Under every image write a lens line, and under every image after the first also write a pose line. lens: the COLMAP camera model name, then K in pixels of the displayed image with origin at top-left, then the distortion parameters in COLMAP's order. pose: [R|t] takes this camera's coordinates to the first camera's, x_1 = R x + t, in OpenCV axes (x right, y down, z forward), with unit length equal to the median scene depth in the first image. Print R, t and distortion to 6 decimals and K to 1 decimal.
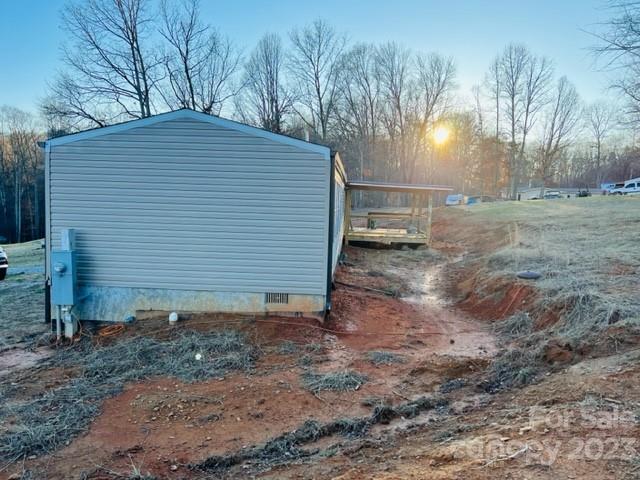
lens RADIAL K [[486.9, 0, 321.0], [0, 486.9, 238.9], [0, 0, 1]] dist [0.074793, -0.083734]
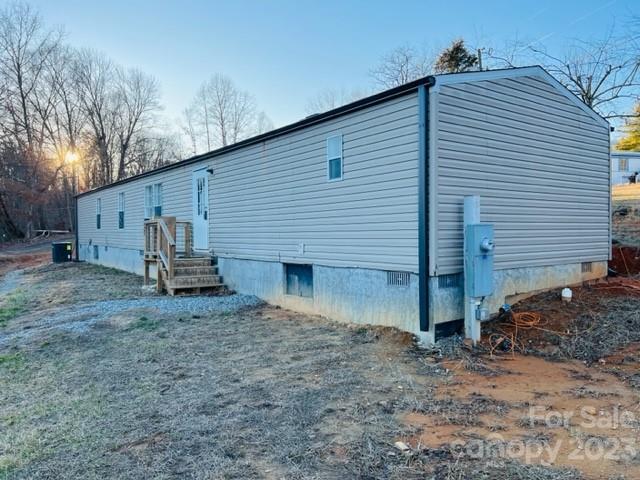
lens RADIAL K [[486.9, 0, 321.1], [0, 486.9, 239.7], [0, 0, 1]] dist [0.074793, -0.083734]
pose [[0.749393, -0.043951, 0.660665, -0.168043], [0.081534, 0.996326, -0.026203, 0.006701], [-0.657086, 0.073503, 0.750223, 0.083965]]
